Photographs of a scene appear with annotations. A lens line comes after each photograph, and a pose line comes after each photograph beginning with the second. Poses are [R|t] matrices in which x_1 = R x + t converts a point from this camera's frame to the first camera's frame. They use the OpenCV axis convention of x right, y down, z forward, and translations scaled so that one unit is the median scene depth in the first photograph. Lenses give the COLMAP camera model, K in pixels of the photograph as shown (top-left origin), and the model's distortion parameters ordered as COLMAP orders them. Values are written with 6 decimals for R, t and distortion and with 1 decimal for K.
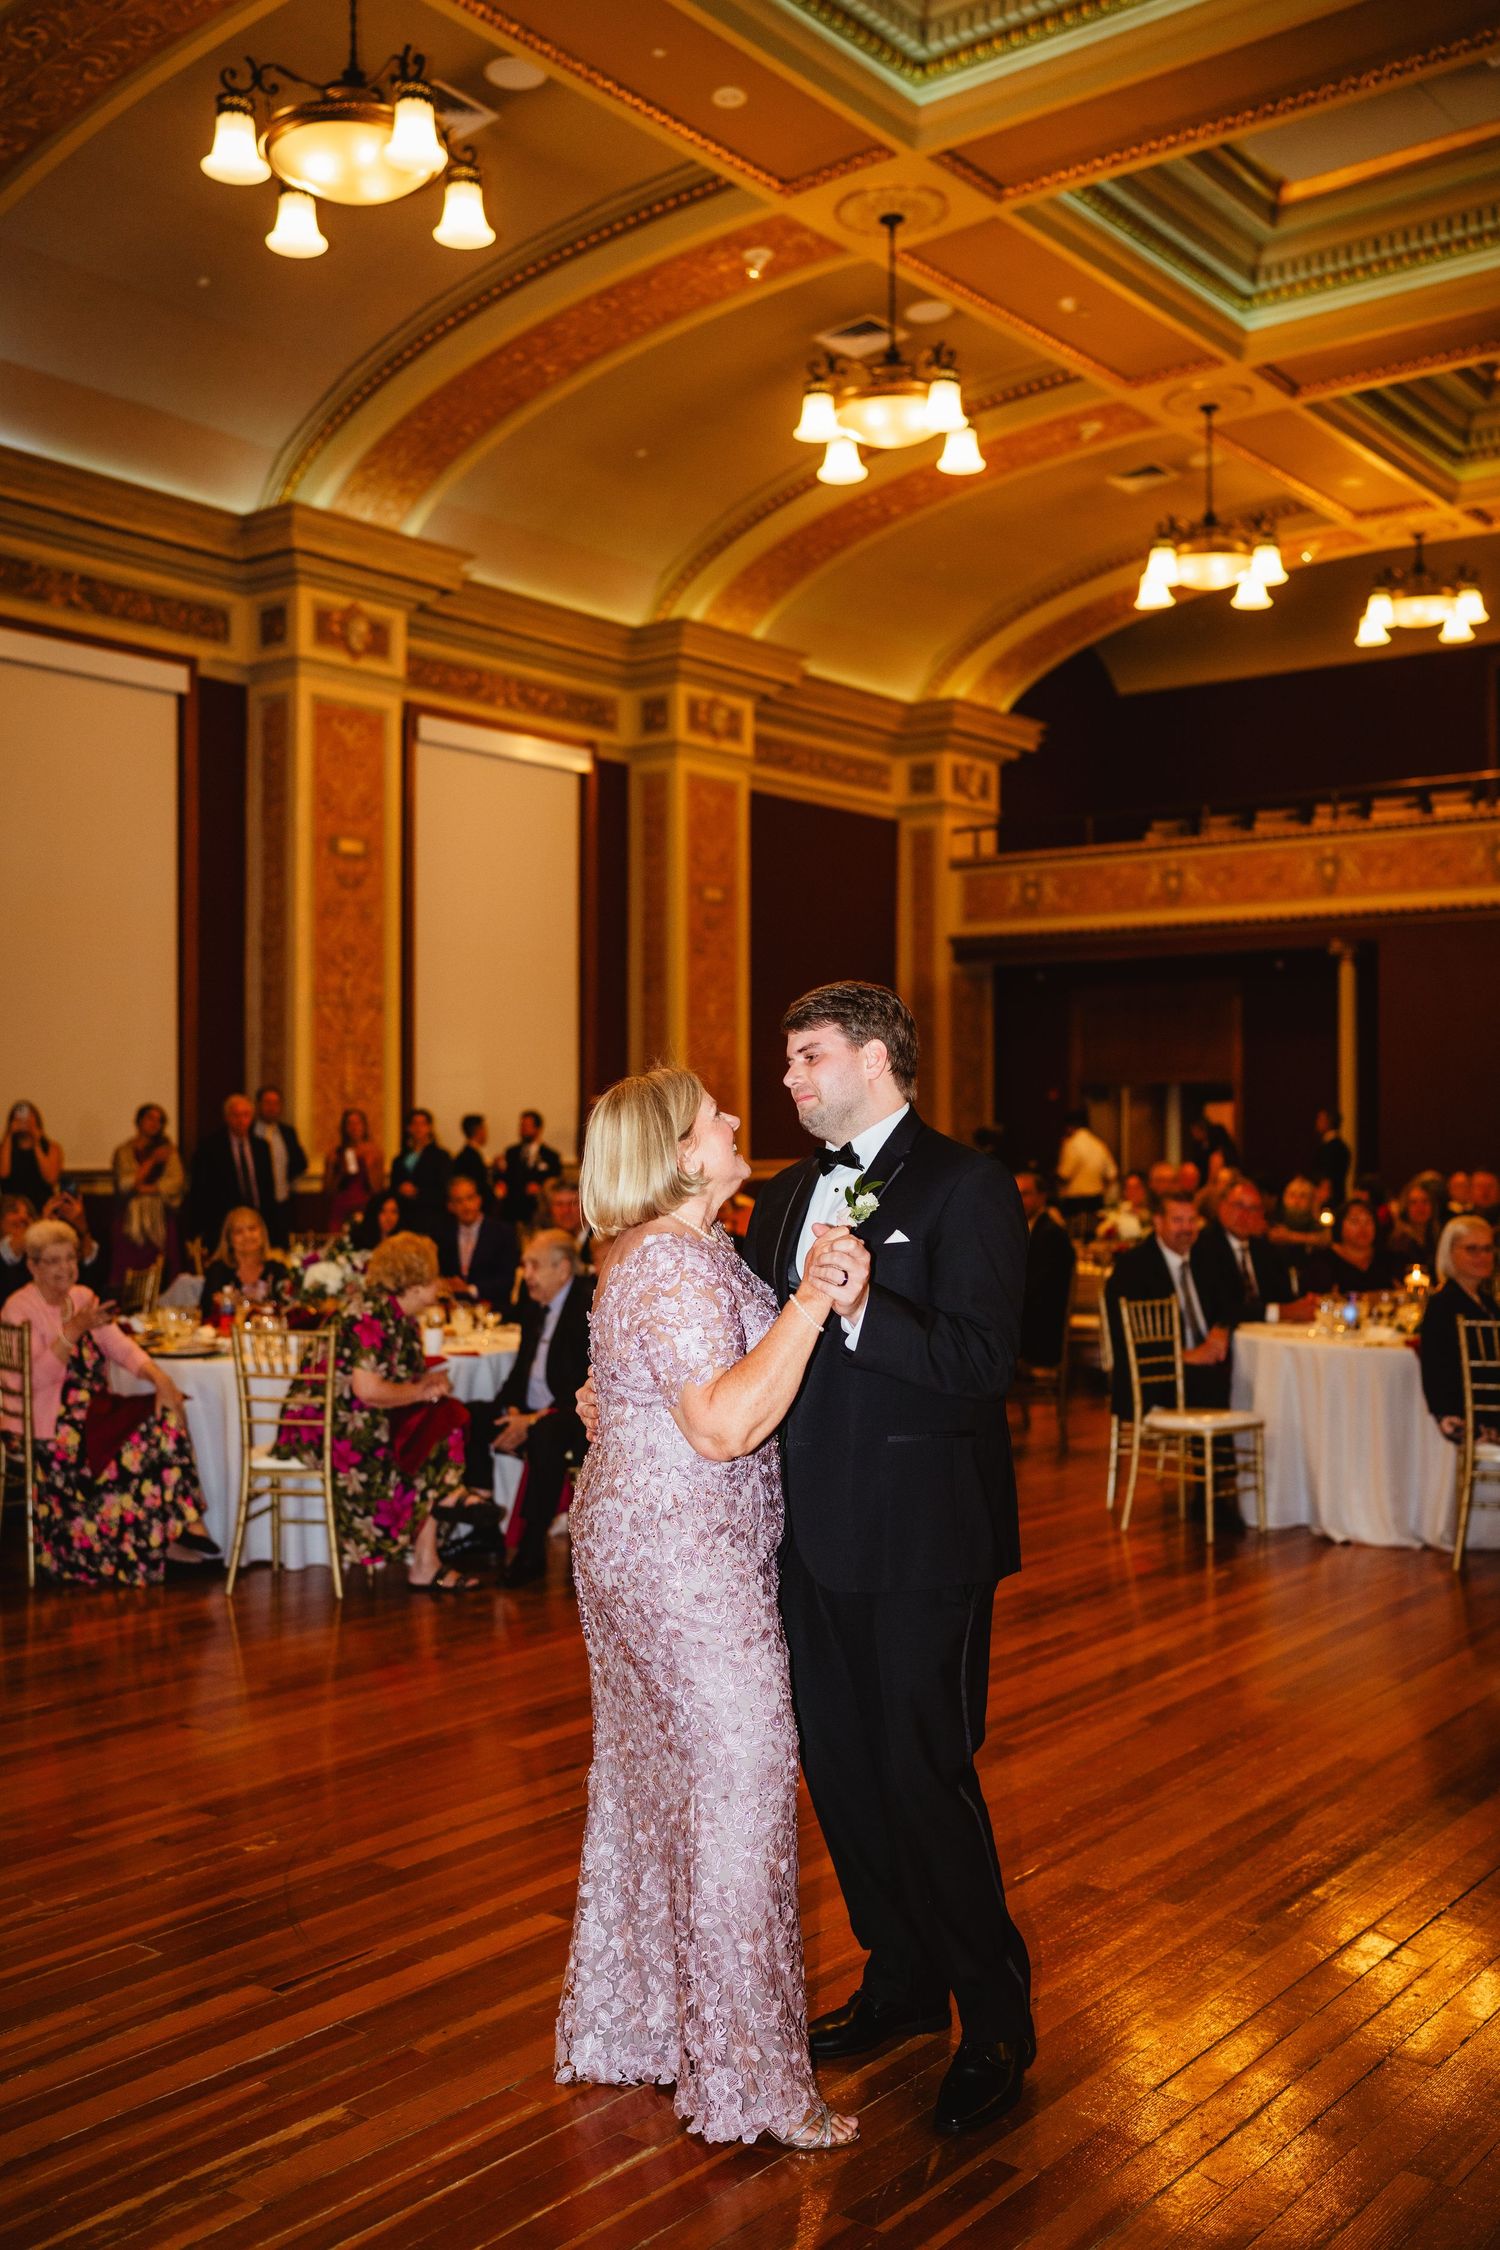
lens RADIAL K [[2198.2, 0, 719.1], [0, 2198.2, 1126.1], [0, 0, 1]] dist [-0.020108, 0.027545]
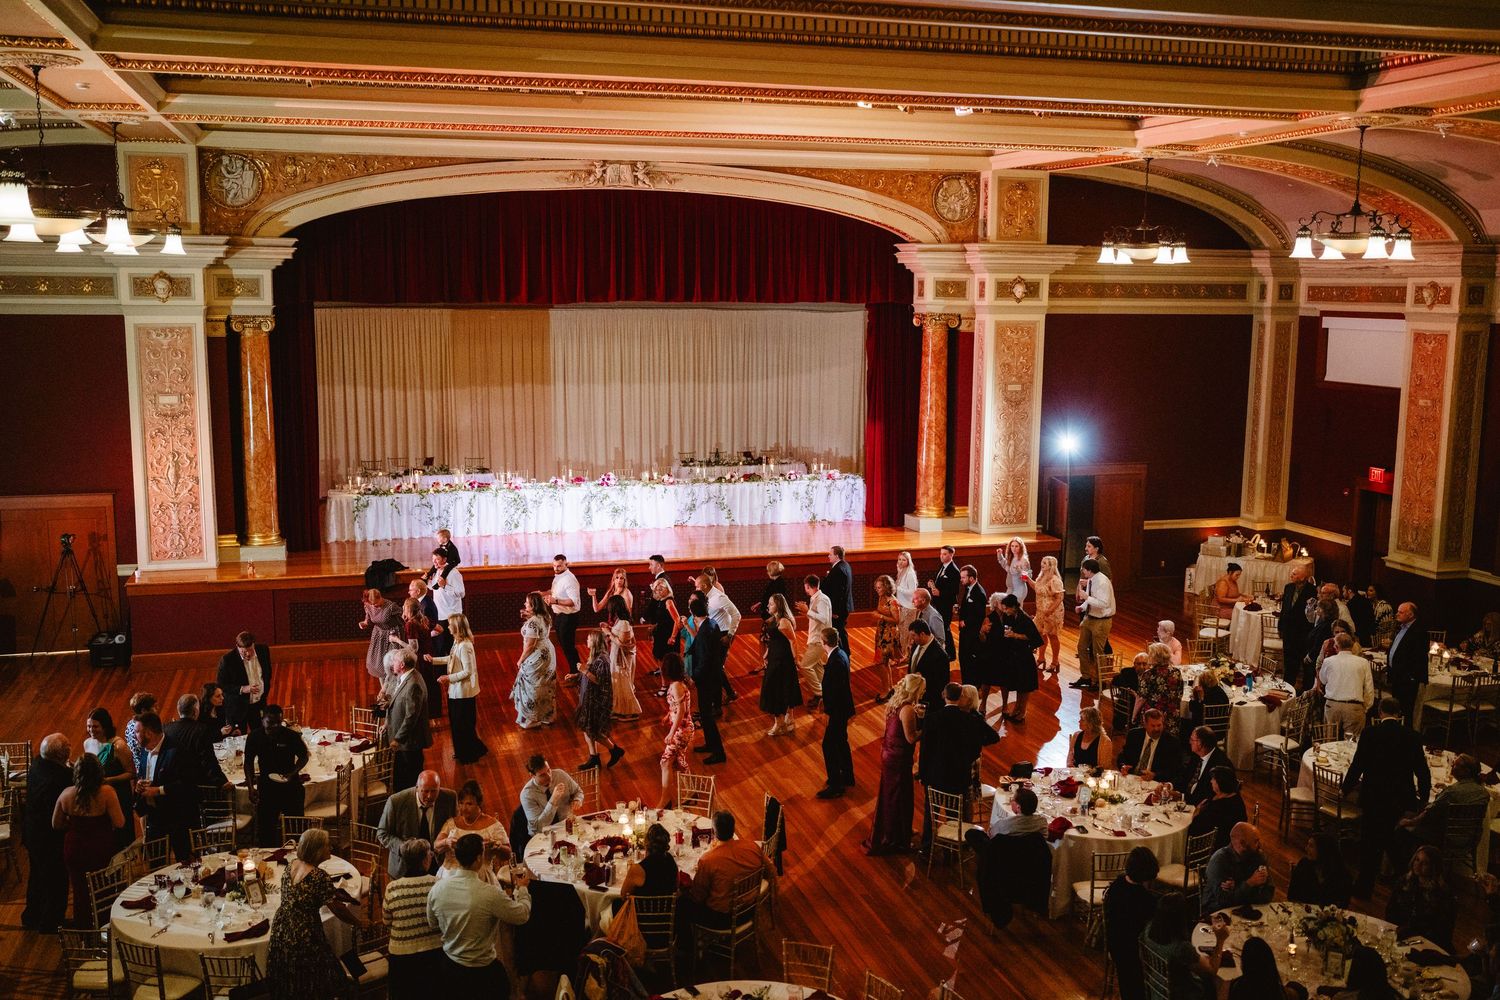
lens RADIAL K [[1465.5, 0, 750.0], [0, 1465.5, 500.0], [0, 0, 1]] dist [-0.020108, 0.027545]
pose [[0.808520, 0.086399, -0.582091, 0.488027], [-0.003881, 0.989924, 0.141543, -0.226133], [0.588455, -0.112182, 0.800710, -0.344622]]
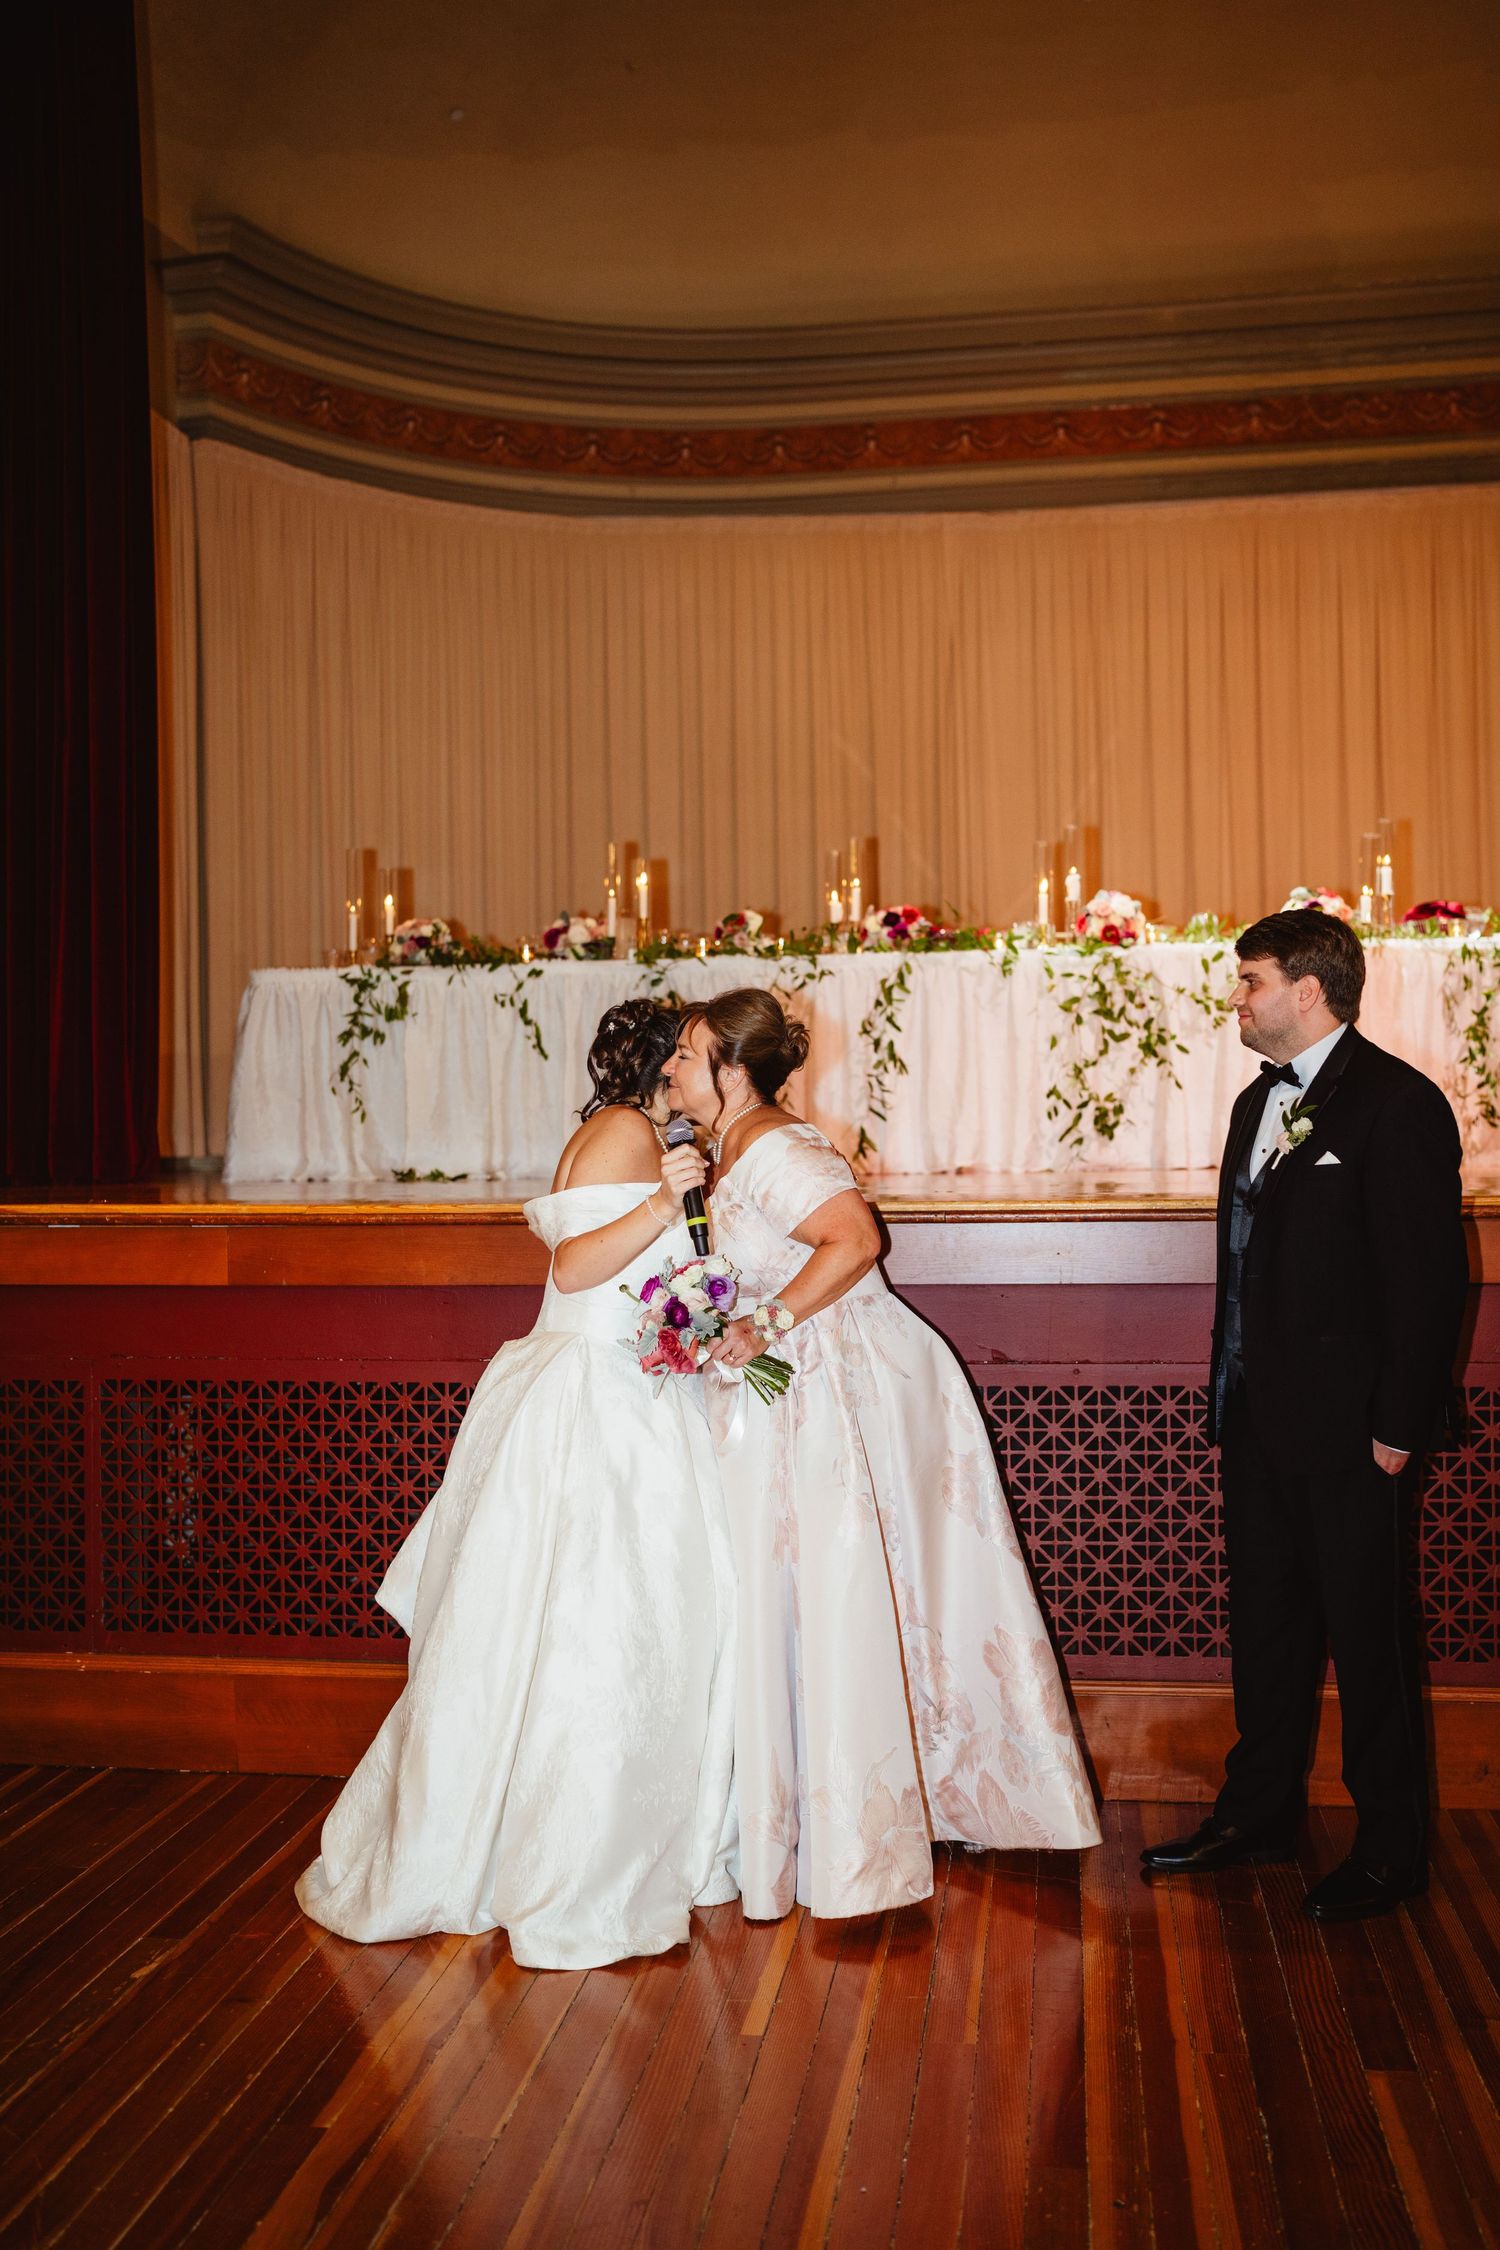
lens RADIAL K [[2198.2, 0, 719.1], [0, 2198.2, 1126.1], [0, 0, 1]] dist [-0.020108, 0.027545]
pose [[0.488440, -0.018152, -0.872409, -0.214618], [0.013386, 0.999822, -0.013309, 0.014486], [0.872495, -0.005178, 0.488596, 0.413706]]
